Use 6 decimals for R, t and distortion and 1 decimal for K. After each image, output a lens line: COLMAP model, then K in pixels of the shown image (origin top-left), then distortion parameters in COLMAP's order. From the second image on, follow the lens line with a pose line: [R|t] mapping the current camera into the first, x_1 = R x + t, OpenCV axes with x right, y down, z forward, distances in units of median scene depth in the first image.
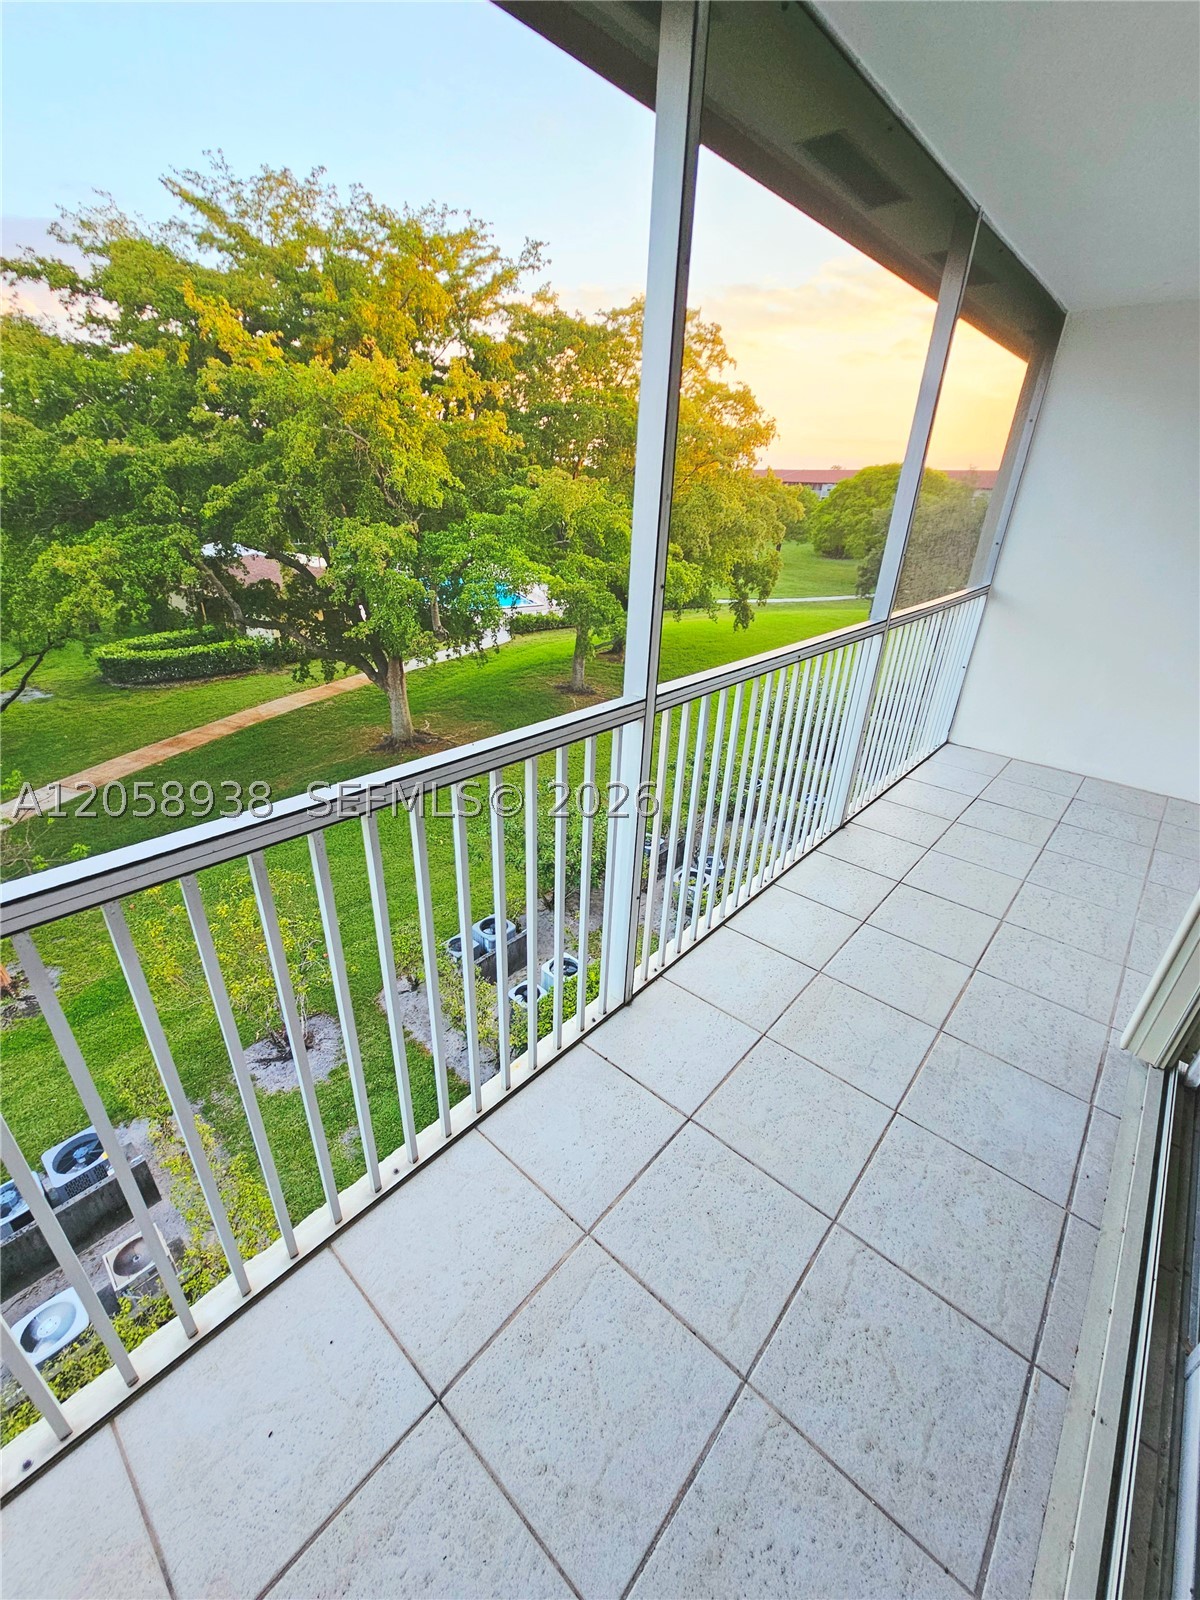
lens RADIAL K [[652.8, 0, 598.0], [0, 652.8, 808.7], [0, 0, 1]] dist [-0.002024, -0.000397]
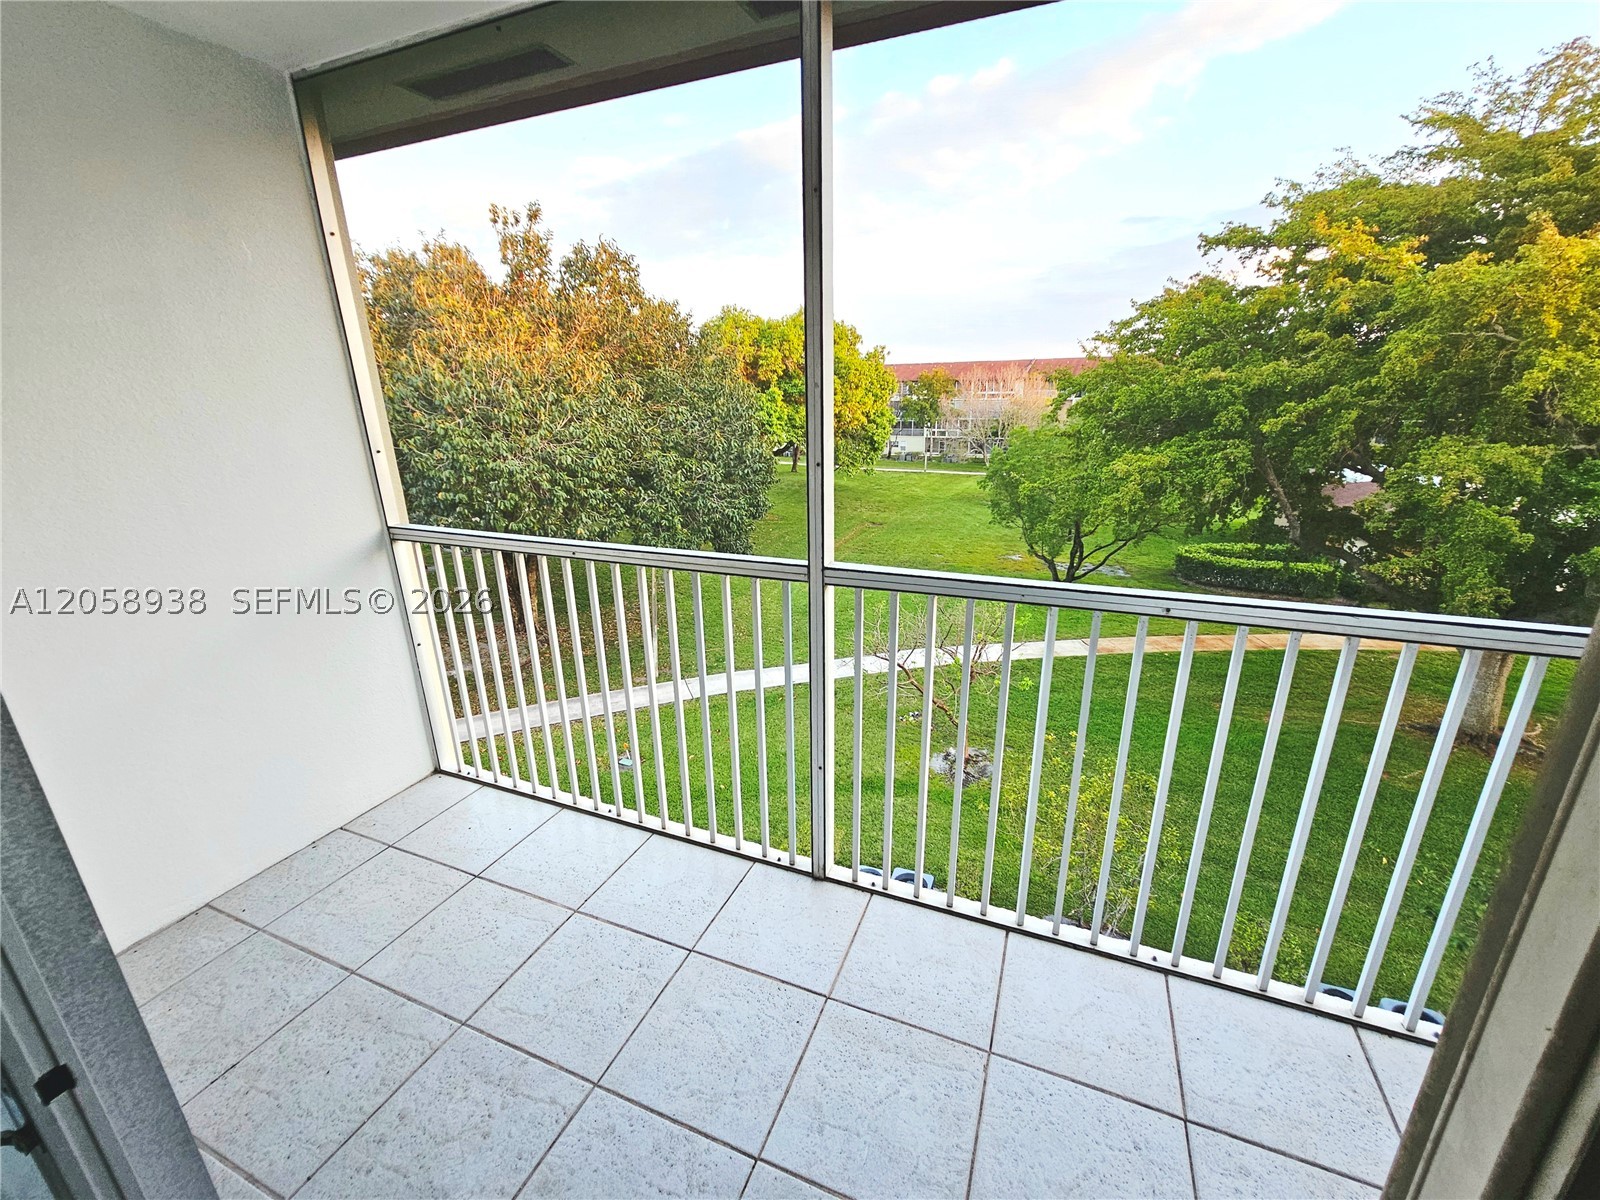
lens RADIAL K [[652.8, 0, 804.9], [0, 652.8, 606.8], [0, 0, 1]] dist [-0.002024, -0.000397]
pose [[0.326980, 0.250328, -0.911274, 0.138750], [-0.398357, 0.910933, 0.107298, -0.028599], [0.856969, 0.327928, 0.397576, 0.077067]]
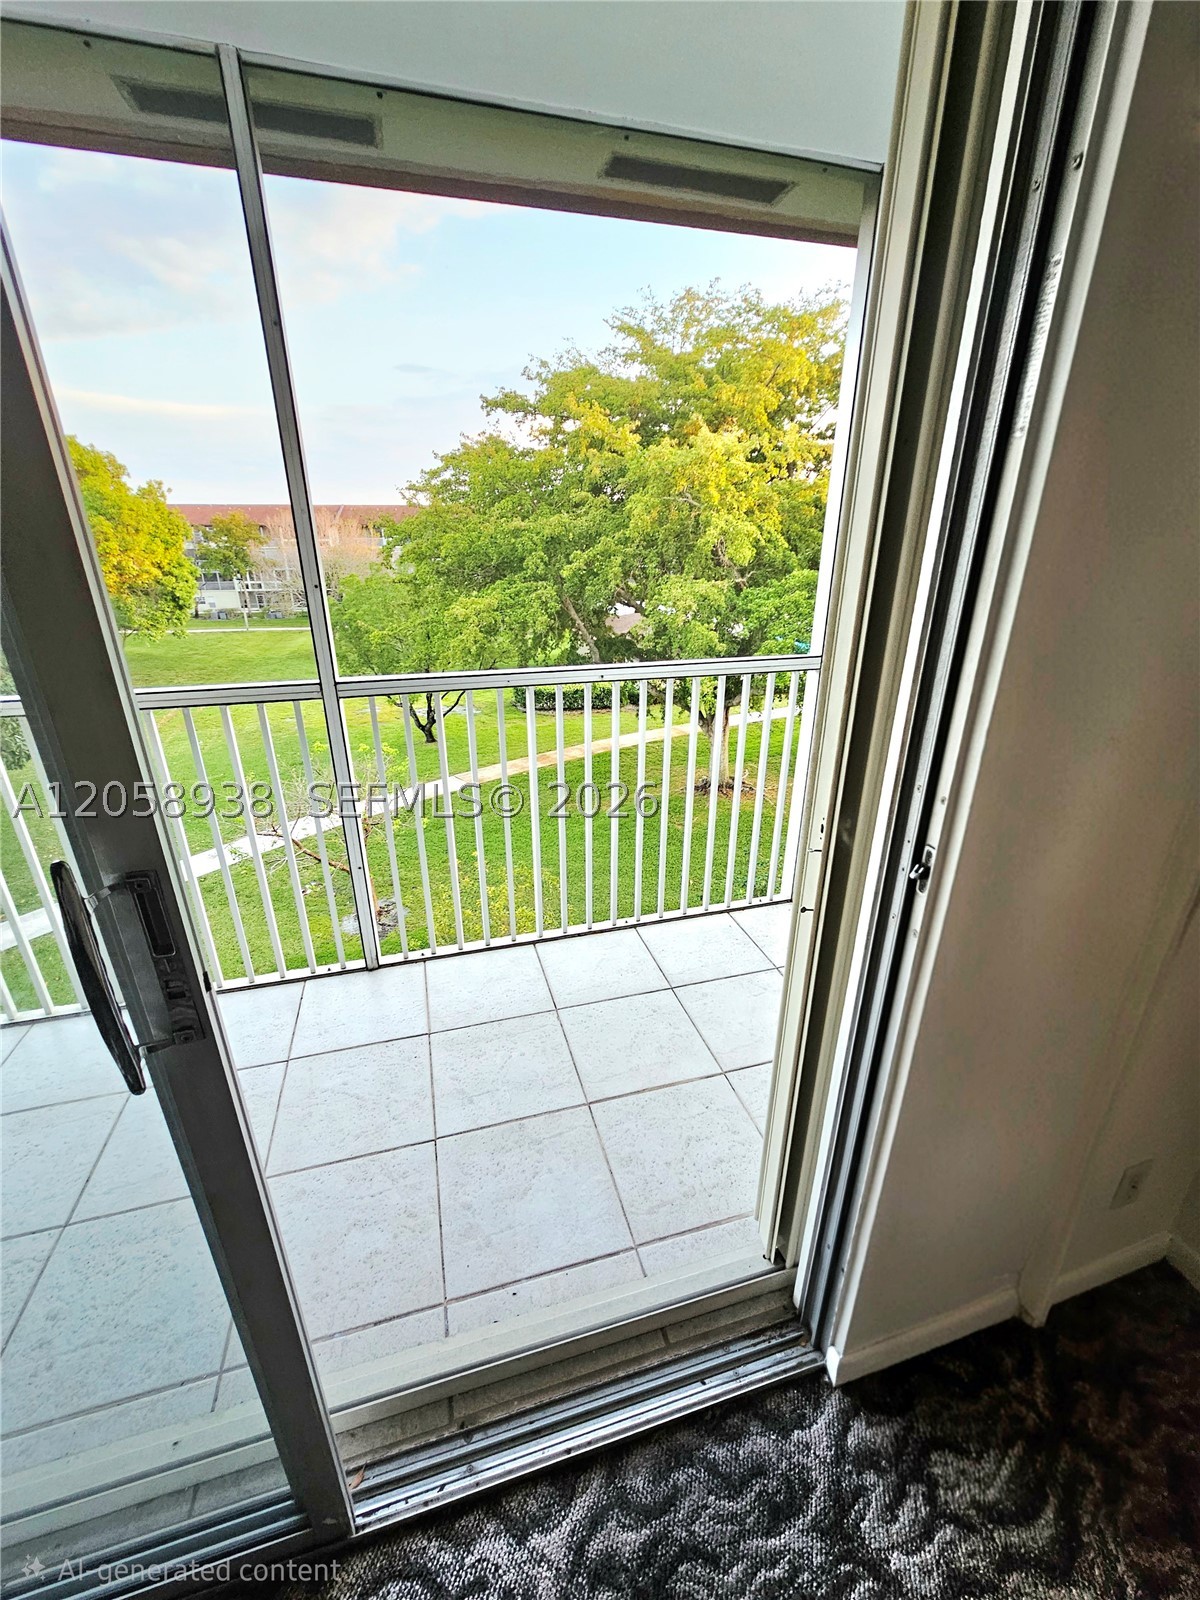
lens RADIAL K [[652.8, 0, 599.1], [0, 652.8, 808.7], [0, 0, 1]] dist [-0.002024, -0.000397]
pose [[0.841185, 0.169063, -0.513639, 0.147537], [-0.211599, 0.977038, -0.024945, -0.003273], [0.497628, 0.129669, 0.857643, 0.036116]]
